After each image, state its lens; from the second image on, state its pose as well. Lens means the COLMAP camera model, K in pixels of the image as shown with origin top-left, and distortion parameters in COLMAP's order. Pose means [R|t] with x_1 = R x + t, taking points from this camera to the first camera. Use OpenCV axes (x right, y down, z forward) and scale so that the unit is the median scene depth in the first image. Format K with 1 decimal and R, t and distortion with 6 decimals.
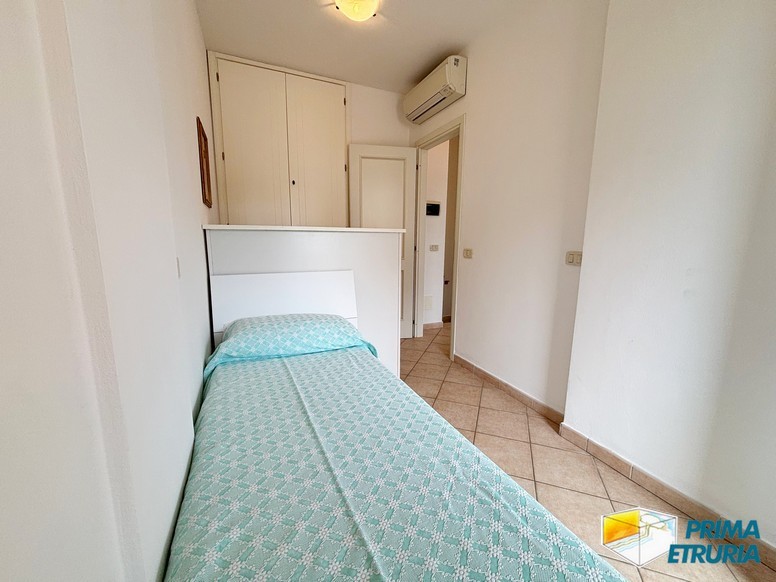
lens RADIAL K [[313.8, 0, 386.8], [0, 313.8, 288.7], [0, 0, 1]] dist [0.004349, -0.001488]
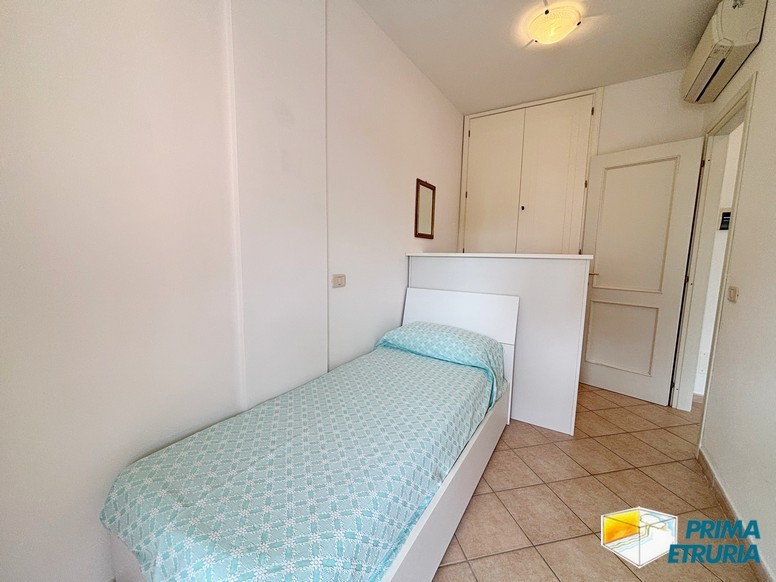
lens RADIAL K [[313.8, 0, 390.6], [0, 313.8, 291.1], [0, 0, 1]] dist [0.004349, -0.001488]
pose [[0.548015, 0.108484, -0.829404, 0.588621], [-0.146322, 0.988698, 0.032640, -0.059992], [0.823571, 0.103473, 0.557695, 0.143721]]
